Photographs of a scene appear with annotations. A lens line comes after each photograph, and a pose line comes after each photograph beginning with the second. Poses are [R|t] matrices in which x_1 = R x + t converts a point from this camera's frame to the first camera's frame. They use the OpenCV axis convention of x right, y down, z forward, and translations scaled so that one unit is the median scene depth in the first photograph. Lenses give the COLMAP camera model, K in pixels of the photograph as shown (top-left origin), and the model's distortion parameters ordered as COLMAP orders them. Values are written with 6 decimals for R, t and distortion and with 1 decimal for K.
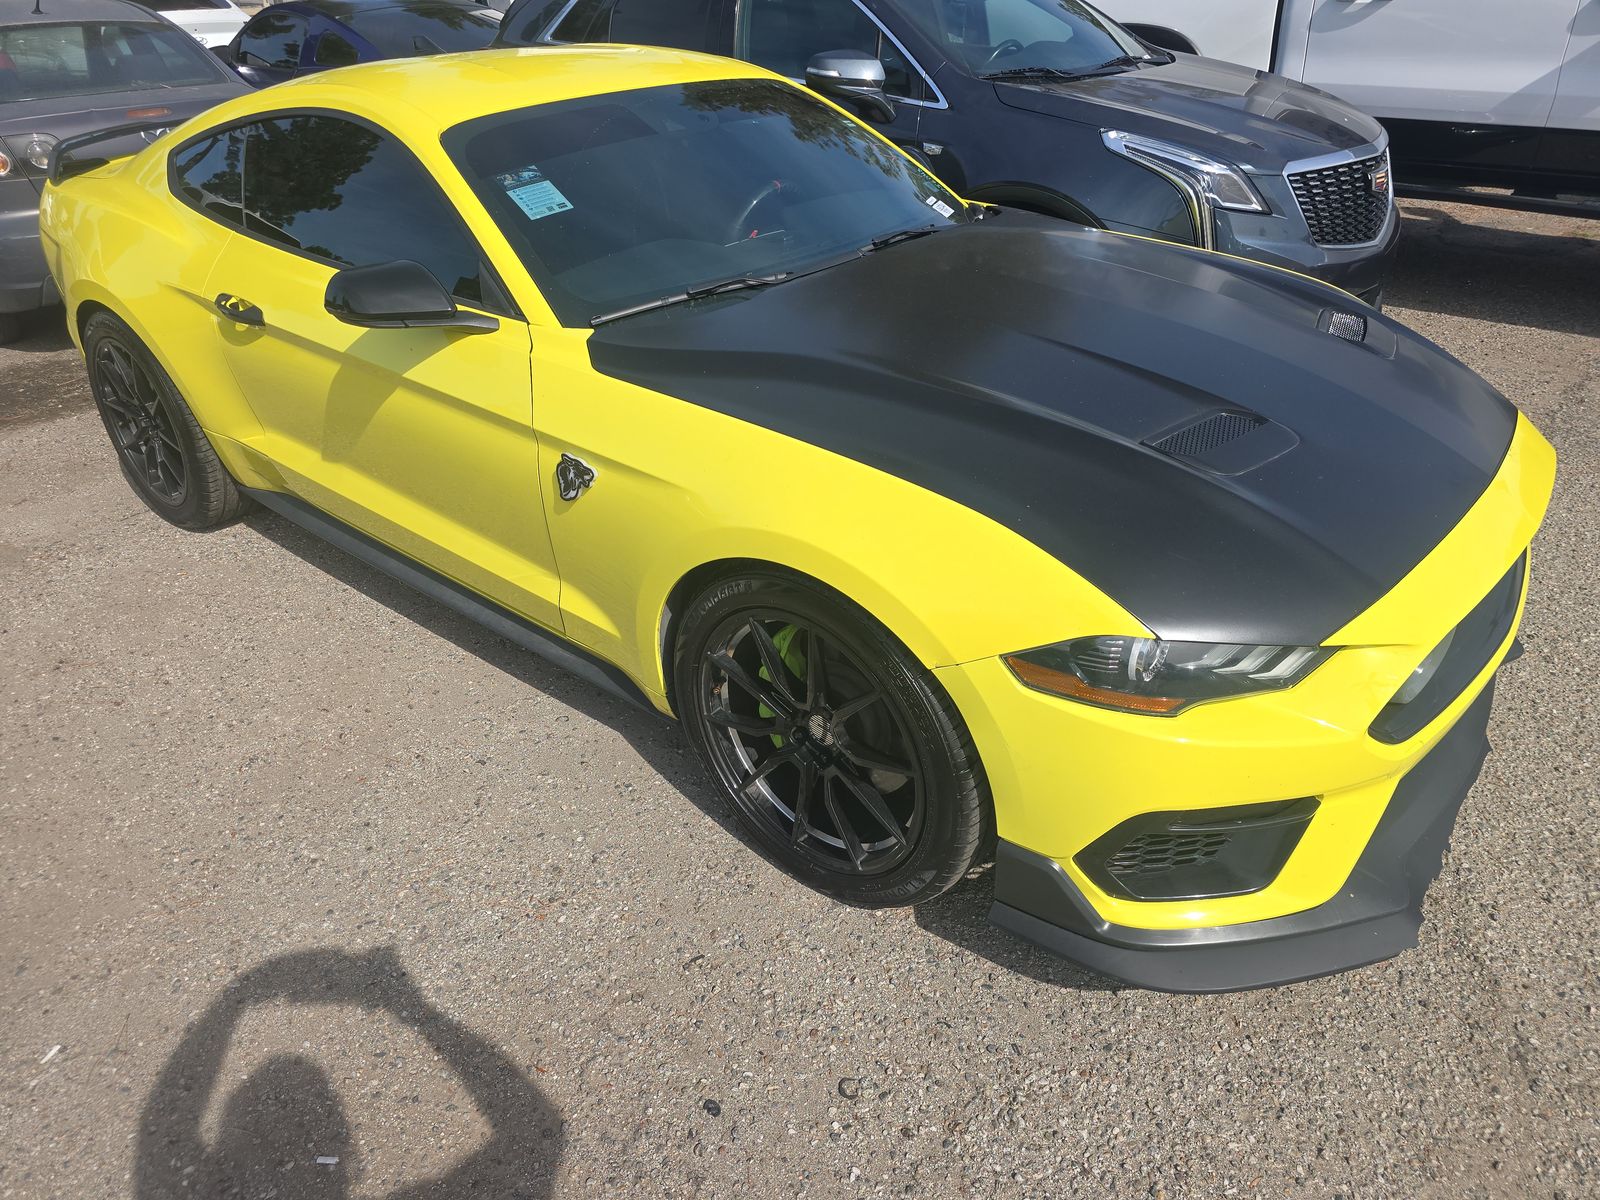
lens RADIAL K [[1078.0, 0, 799.5], [0, 1078.0, 608.4], [0, 0, 1]] dist [0.019586, -0.014038]
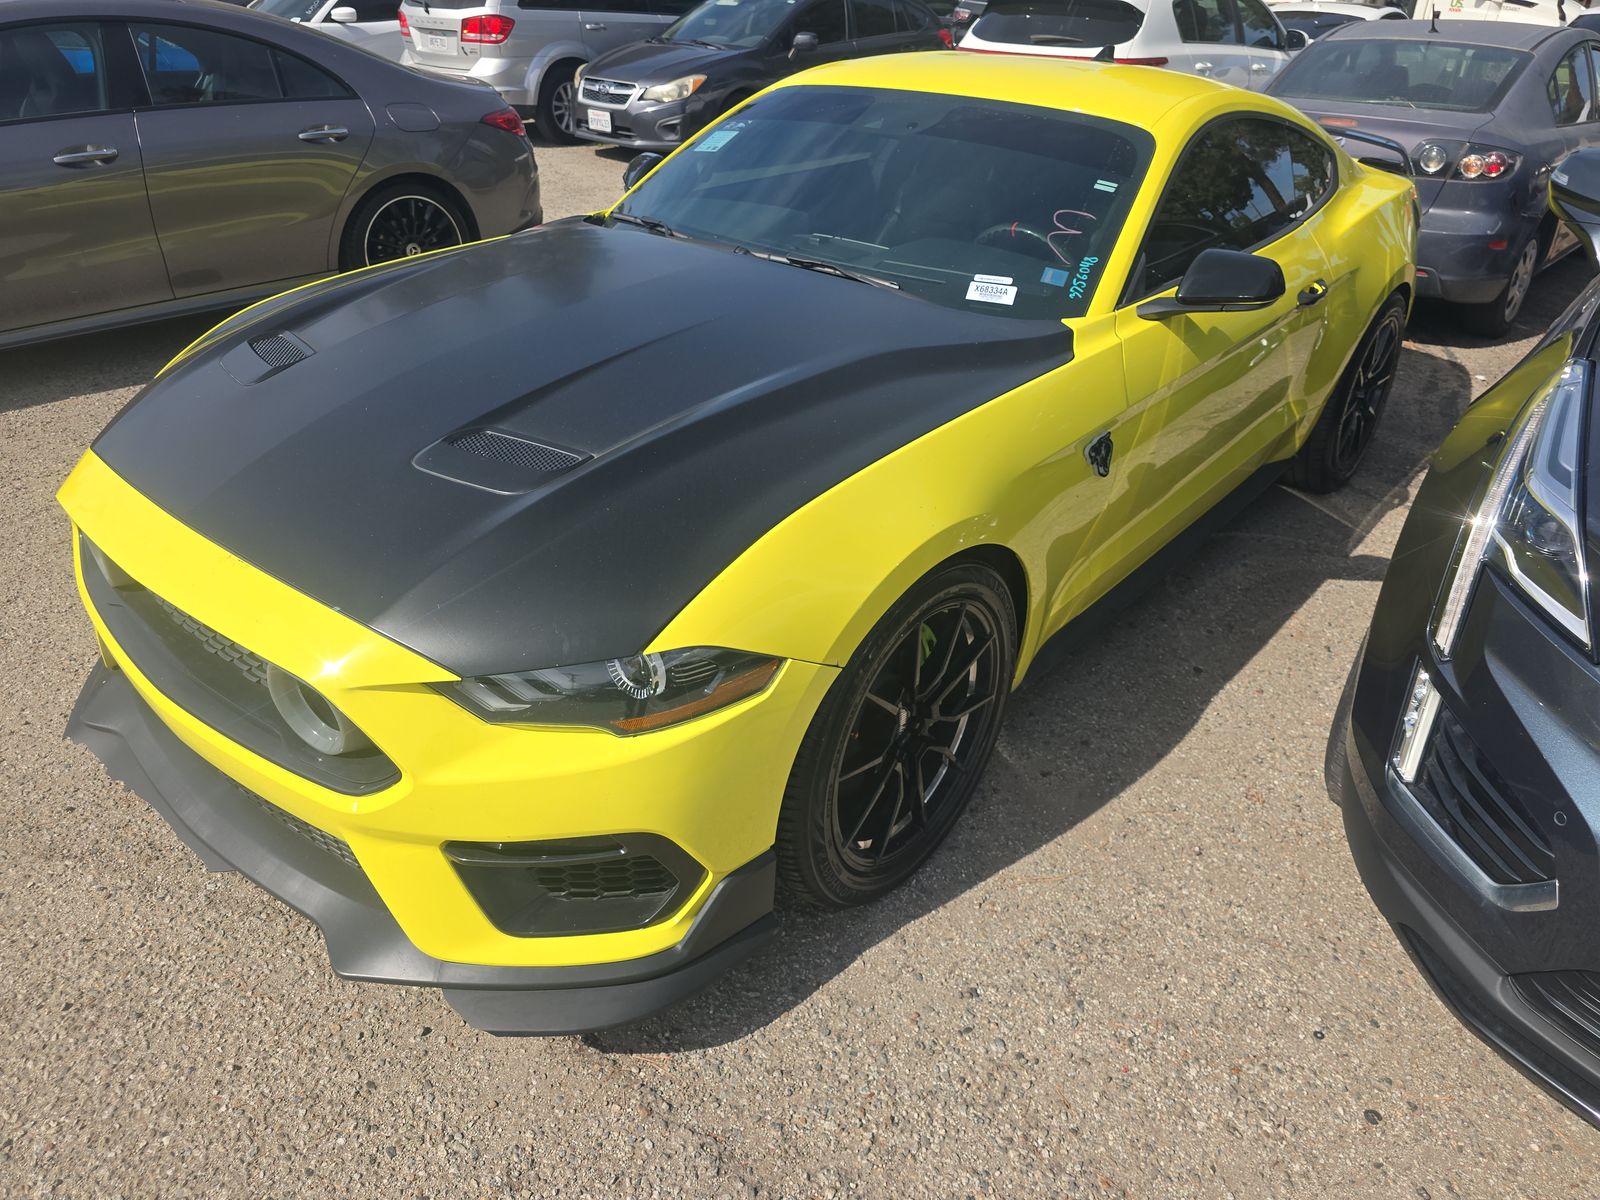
lens RADIAL K [[1078.0, 0, 800.6], [0, 1078.0, 591.6], [0, 0, 1]] dist [0.019586, -0.014038]
pose [[-0.008531, 0.511578, -0.859194, 1.309435], [-0.546032, 0.717434, 0.432593, -0.678717], [0.837721, 0.472838, 0.273218, 1.097000]]
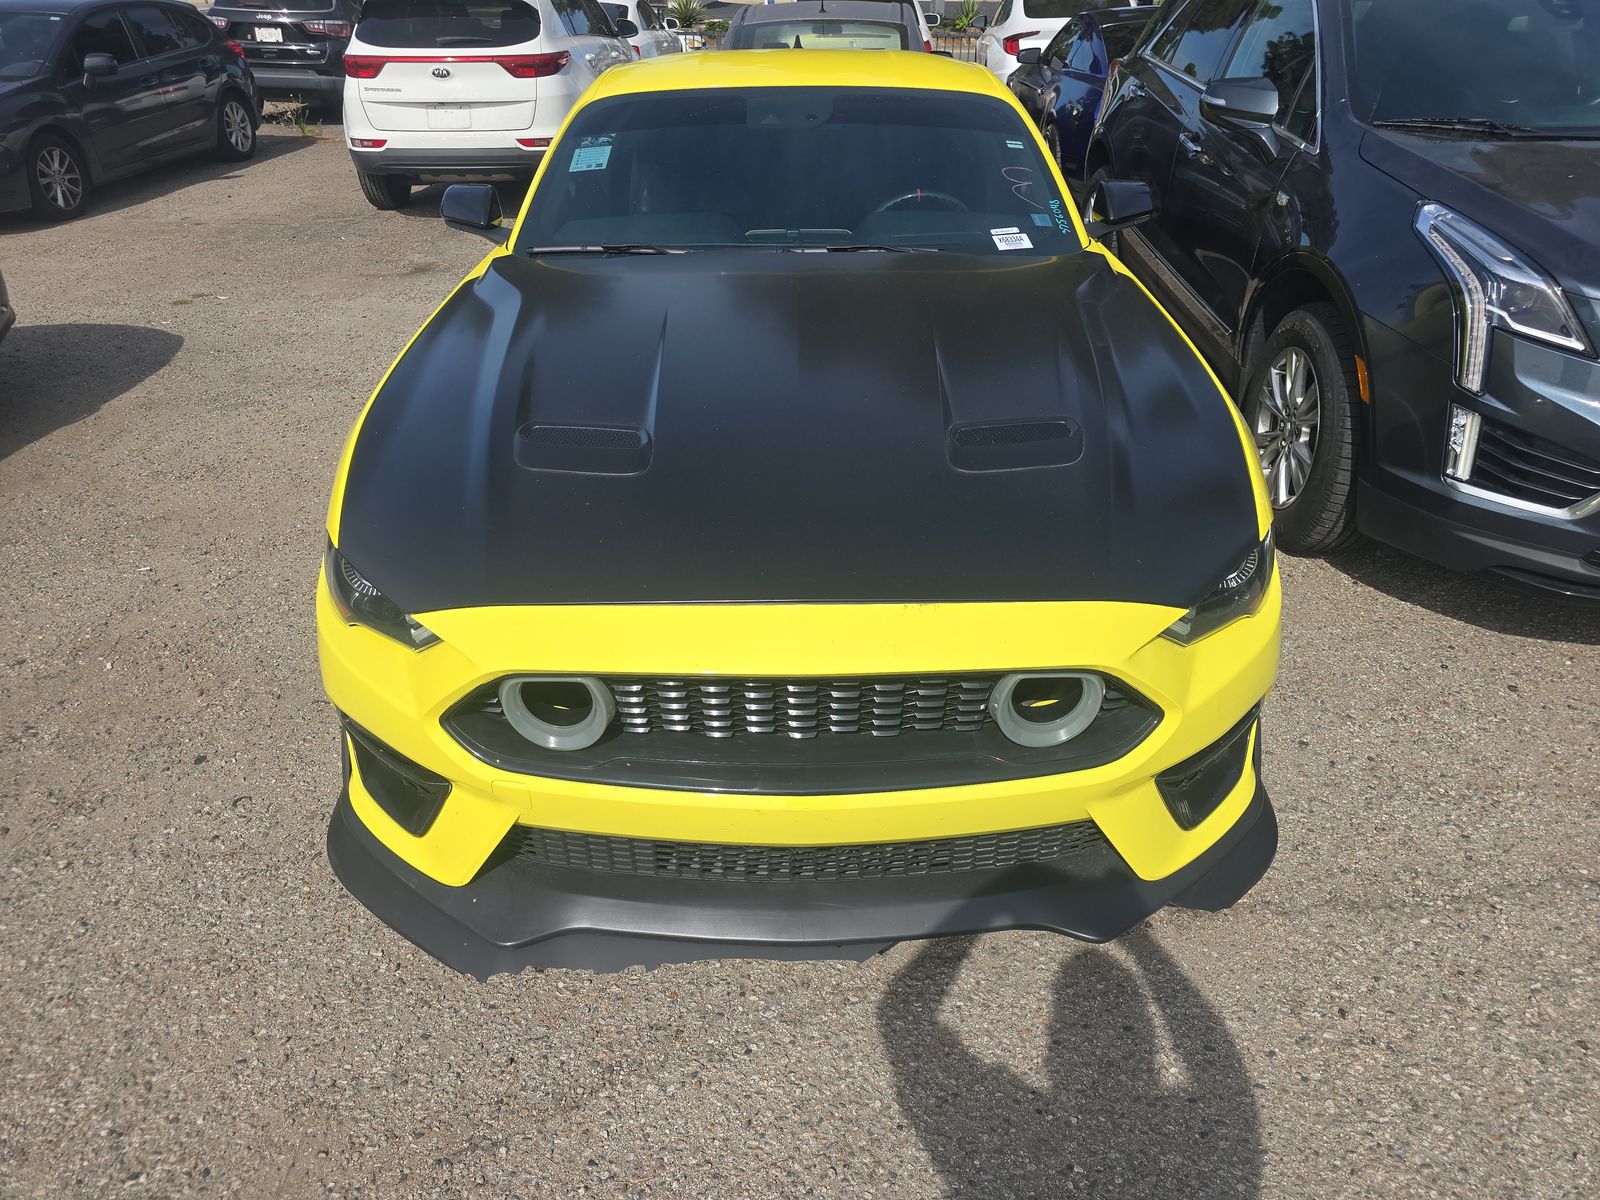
lens RADIAL K [[1078.0, 0, 802.0], [0, 1078.0, 598.8], [0, 0, 1]] dist [0.019586, -0.014038]
pose [[0.639998, 0.393526, -0.659955, 1.073654], [-0.405730, 0.902470, 0.144674, -0.217198], [0.652522, 0.175172, 0.737244, 0.351627]]
